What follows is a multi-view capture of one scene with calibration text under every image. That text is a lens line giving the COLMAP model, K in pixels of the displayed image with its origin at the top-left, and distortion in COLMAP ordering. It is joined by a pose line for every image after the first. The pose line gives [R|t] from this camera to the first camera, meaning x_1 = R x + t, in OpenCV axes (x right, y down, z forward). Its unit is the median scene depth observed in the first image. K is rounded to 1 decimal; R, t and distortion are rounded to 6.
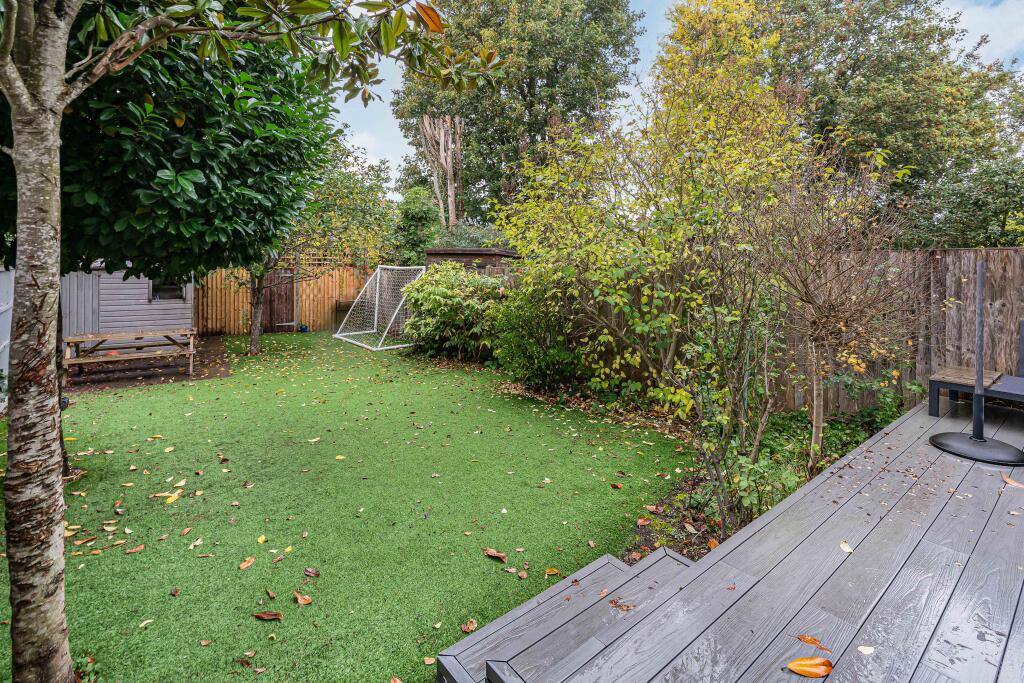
lens RADIAL K [[470.4, 0, 516.2], [0, 470.4, 263.6], [0, 0, 1]] dist [0.016938, -0.000155]
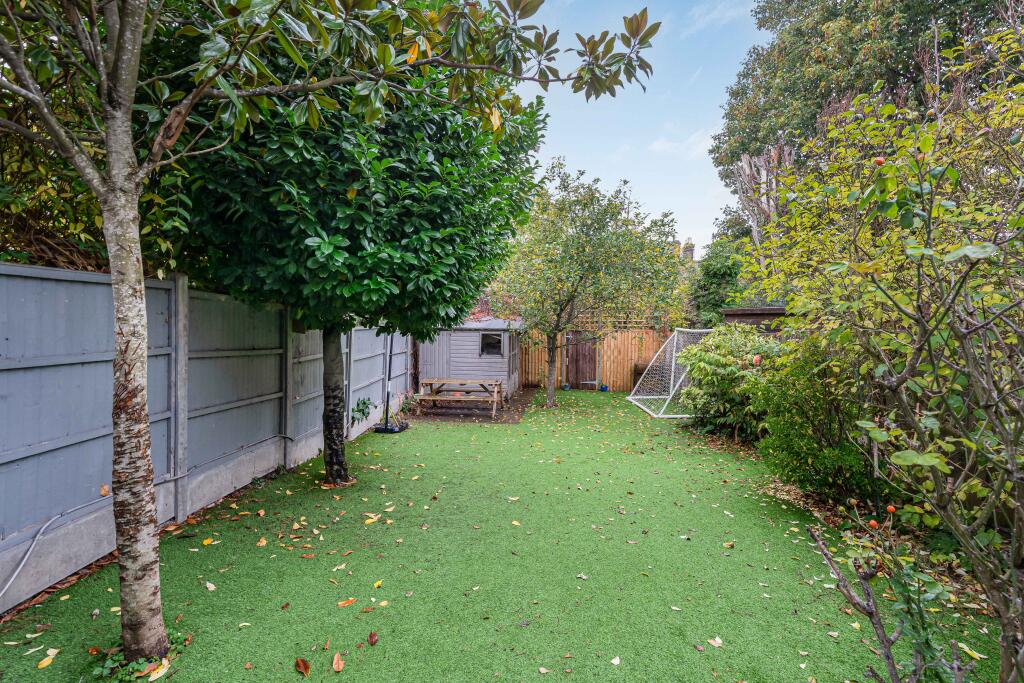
lens RADIAL K [[470.4, 0, 510.1], [0, 470.4, 348.0], [0, 0, 1]] dist [0.016938, -0.000155]
pose [[0.773237, 0.029832, -0.633415, 0.097953], [-0.001993, 0.999002, 0.044616, 0.004373], [0.634114, -0.033236, 0.772525, 0.117133]]
